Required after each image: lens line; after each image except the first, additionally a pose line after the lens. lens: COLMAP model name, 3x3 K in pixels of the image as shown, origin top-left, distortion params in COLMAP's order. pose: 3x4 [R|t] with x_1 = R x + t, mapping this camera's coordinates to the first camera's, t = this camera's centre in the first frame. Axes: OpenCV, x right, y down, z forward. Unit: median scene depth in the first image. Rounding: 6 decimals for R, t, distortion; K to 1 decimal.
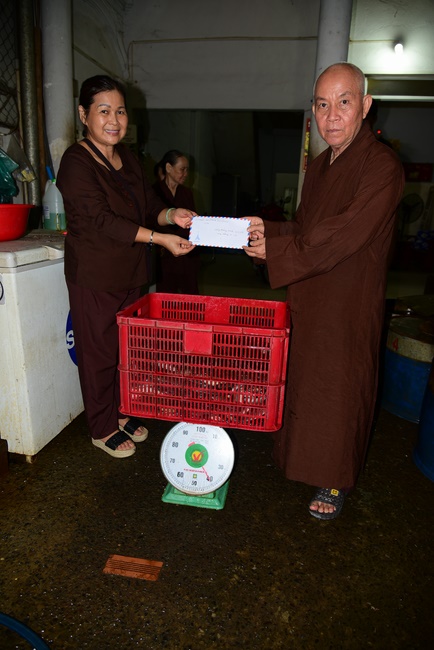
lens RADIAL K [[427.7, 0, 217.0], [0, 427.7, 325.0], [0, 0, 1]] dist [-0.051351, 0.003085]
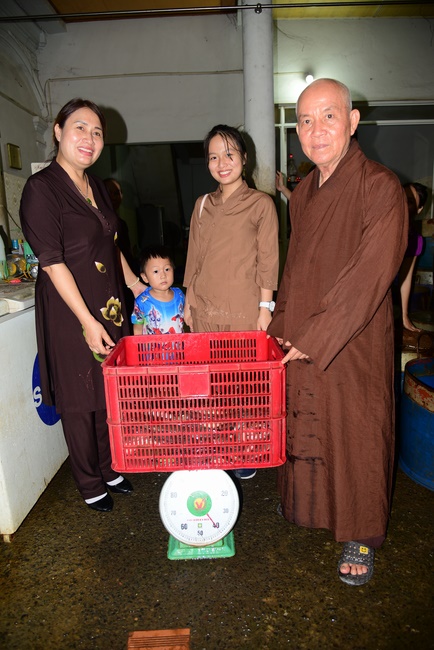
lens RADIAL K [[427.7, 0, 217.0], [0, 427.7, 325.0], [0, 0, 1]] dist [-0.051351, 0.003085]
pose [[0.980613, -0.109289, 0.162645, -0.128000], [0.119059, 0.991548, -0.051557, -0.033894], [-0.155636, 0.069922, 0.985337, 0.044080]]
